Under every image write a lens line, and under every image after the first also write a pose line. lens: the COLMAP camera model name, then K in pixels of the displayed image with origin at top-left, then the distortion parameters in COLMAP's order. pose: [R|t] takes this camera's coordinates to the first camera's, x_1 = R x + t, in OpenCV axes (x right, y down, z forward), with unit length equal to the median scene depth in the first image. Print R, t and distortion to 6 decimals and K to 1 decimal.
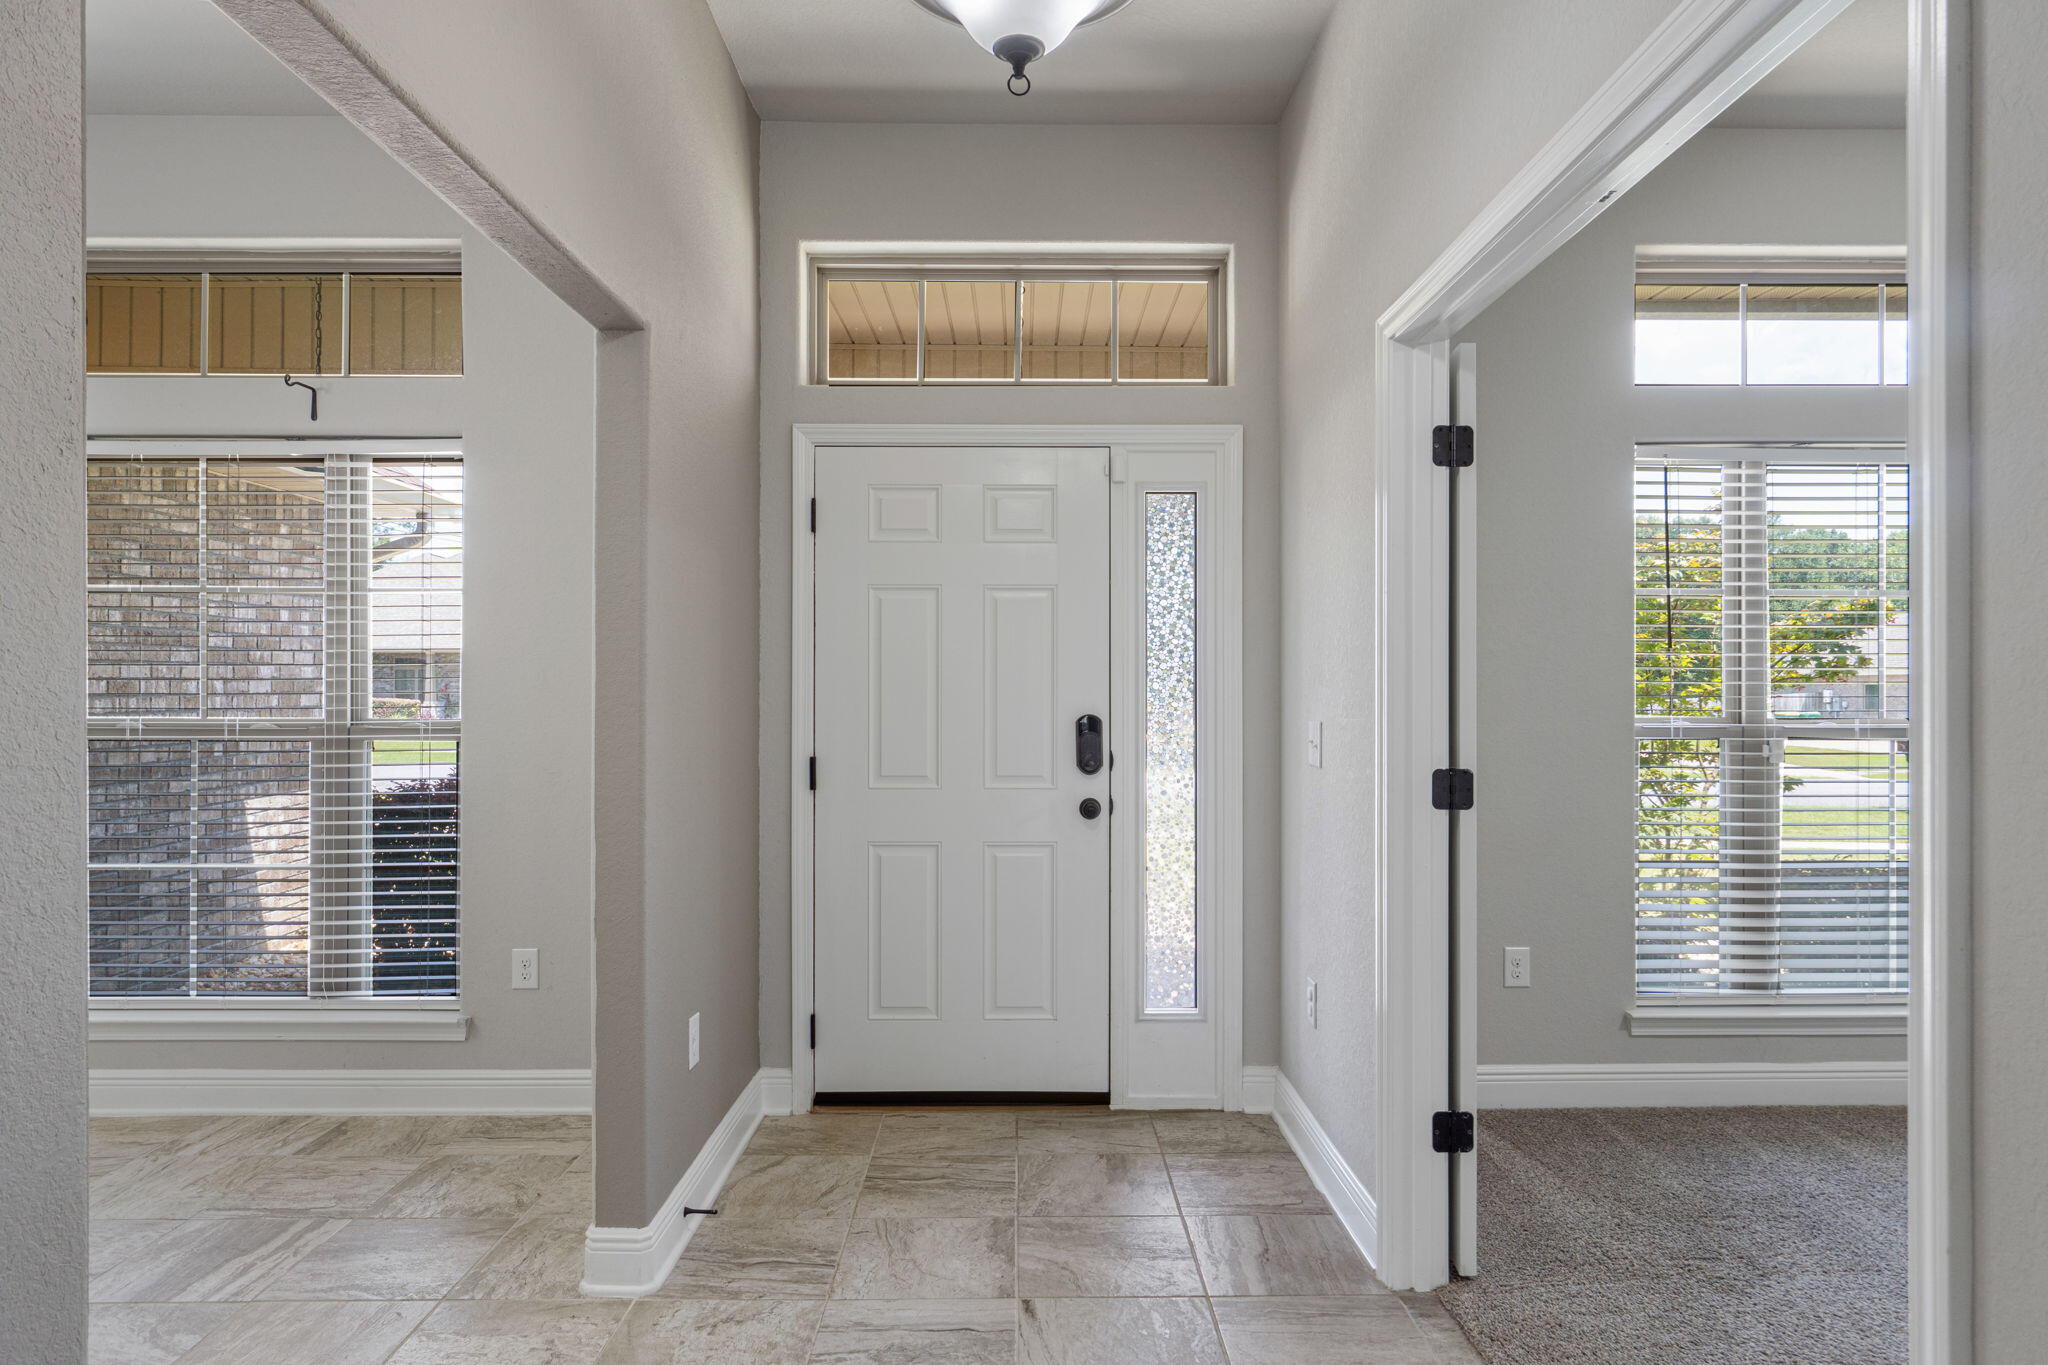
lens RADIAL K [[1229.1, 0, 1023.7], [0, 1229.1, 685.4], [0, 0, 1]] dist [-0.005214, -0.000282]
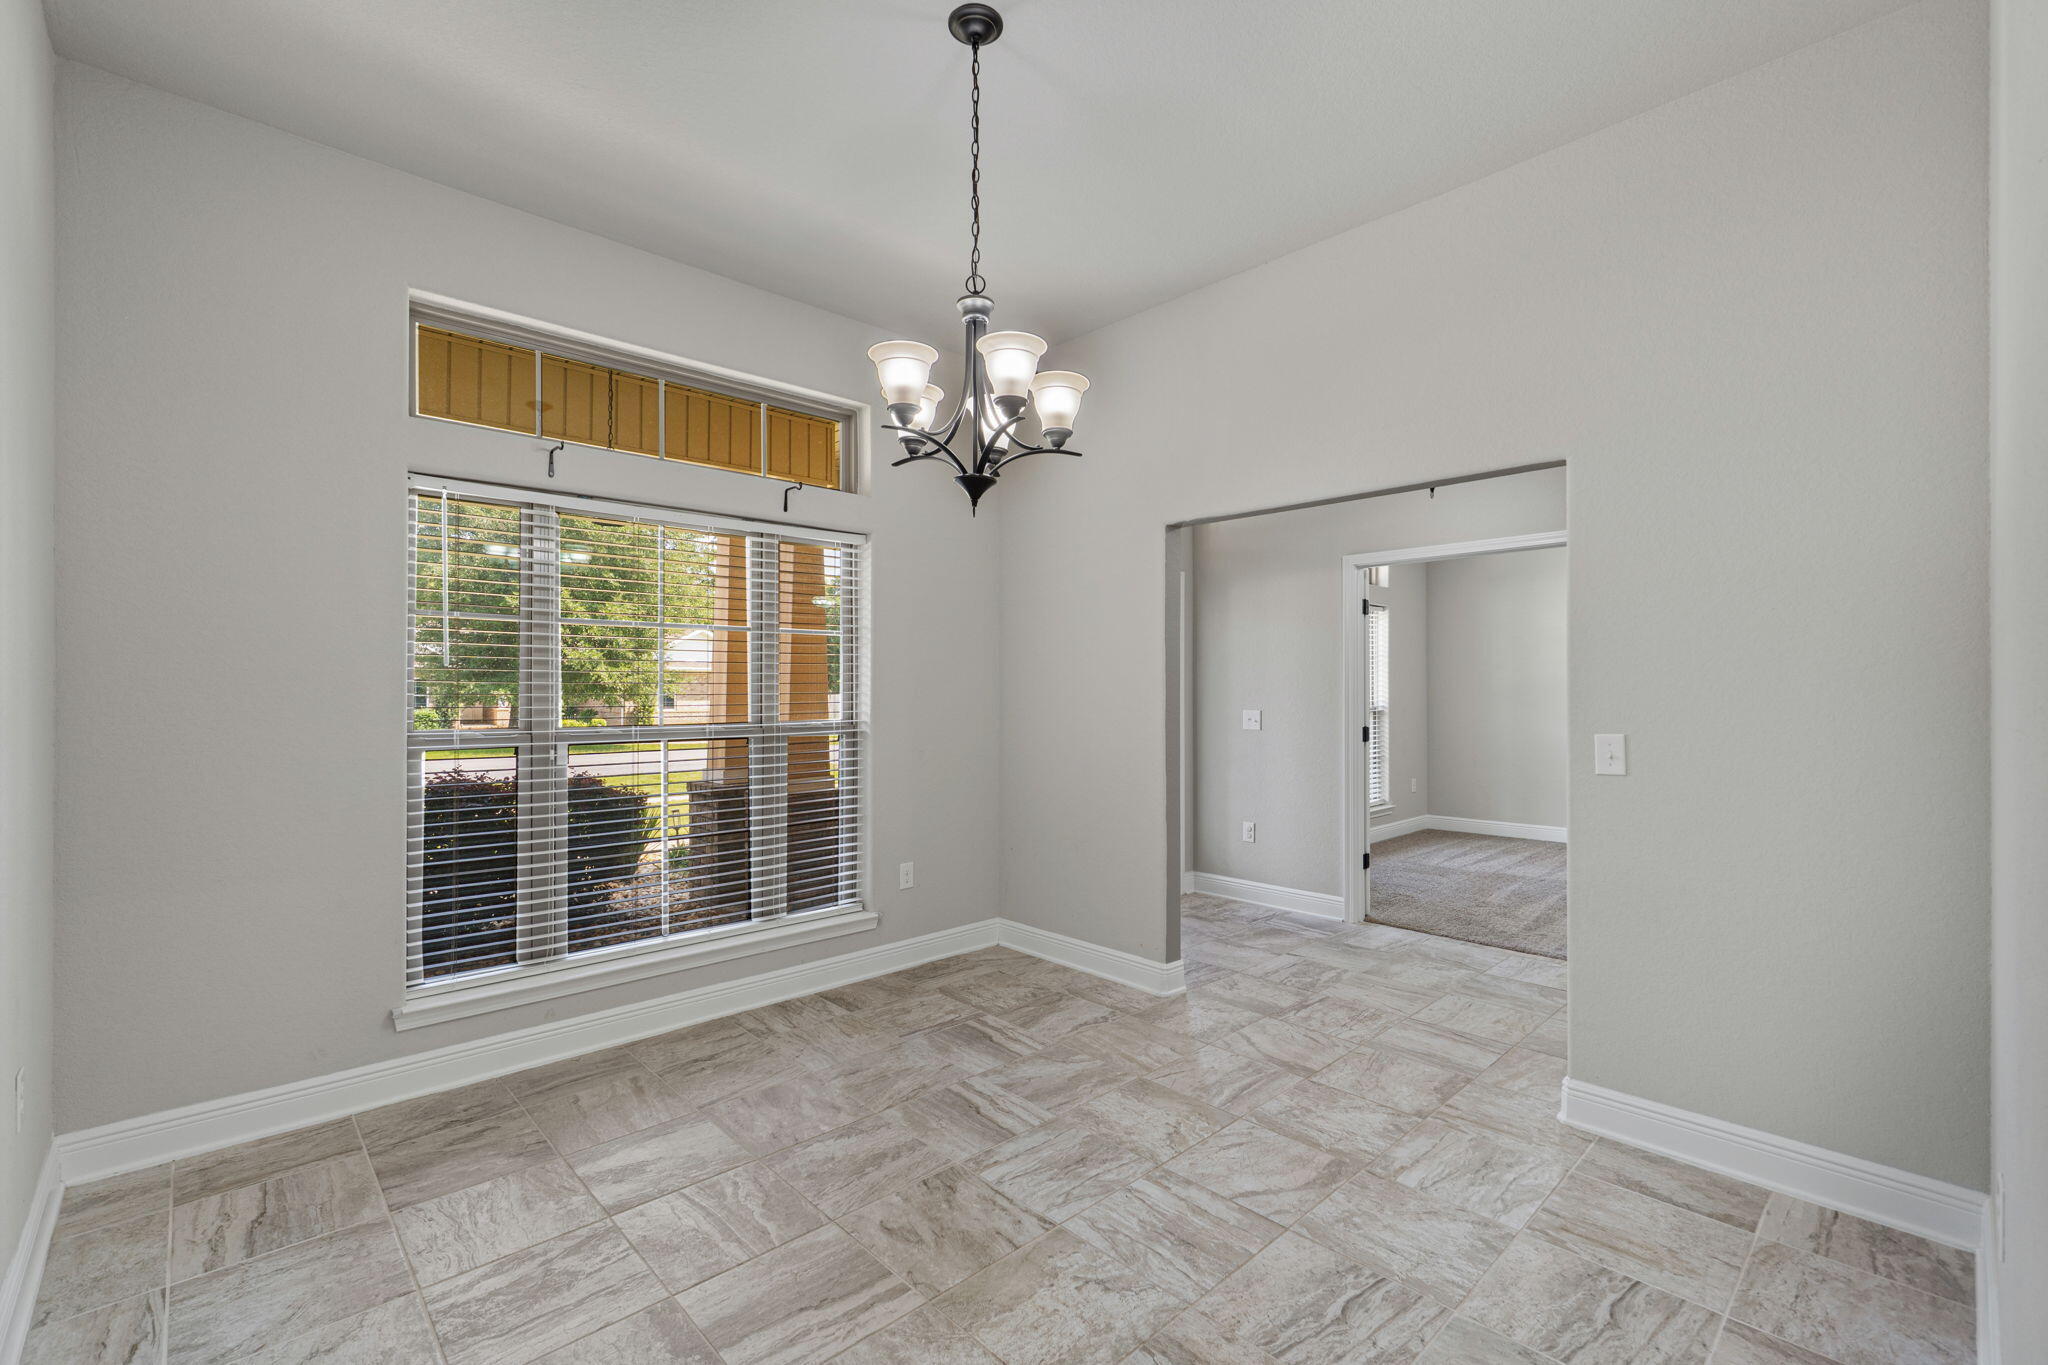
lens RADIAL K [[894.7, 0, 1029.9], [0, 894.7, 679.8], [0, 0, 1]] dist [-0.002834, 0.000270]
pose [[0.729211, 0.007162, 0.684252, -1.137862], [-0.000135, 0.999947, -0.010322, -0.010728], [-0.684289, 0.007435, 0.729173, 0.050328]]
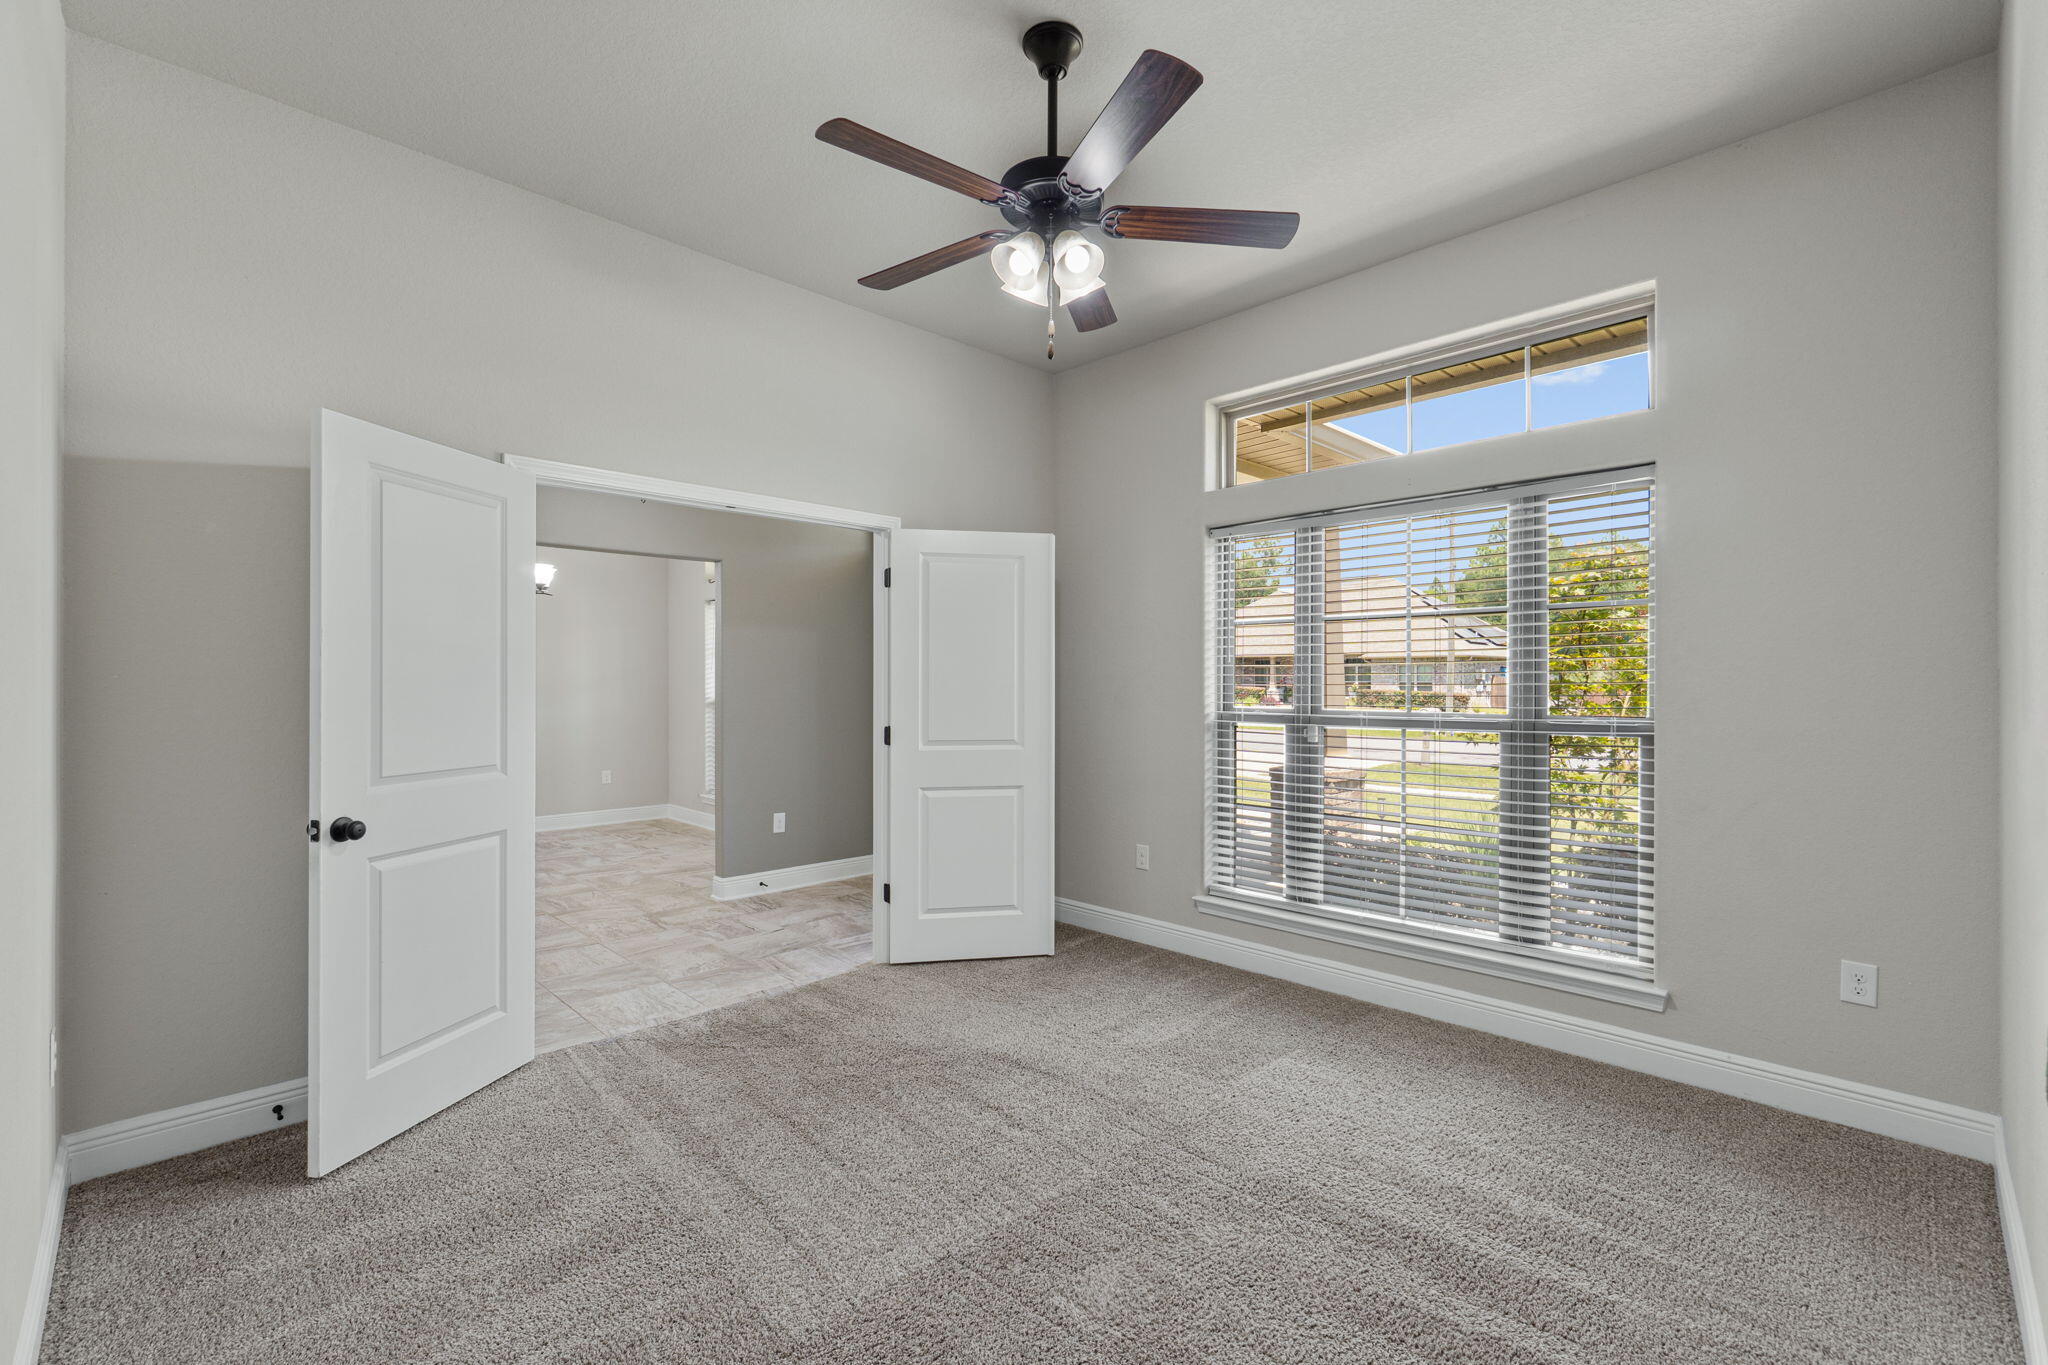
lens RADIAL K [[894.7, 0, 1036.8], [0, 894.7, 687.7], [0, 0, 1]] dist [-0.002834, 0.000270]
pose [[0.688819, 0.002662, -0.724928, 1.252751], [0.007064, 0.999921, 0.010384, -0.012985], [0.724899, -0.012274, 0.688746, 0.075871]]
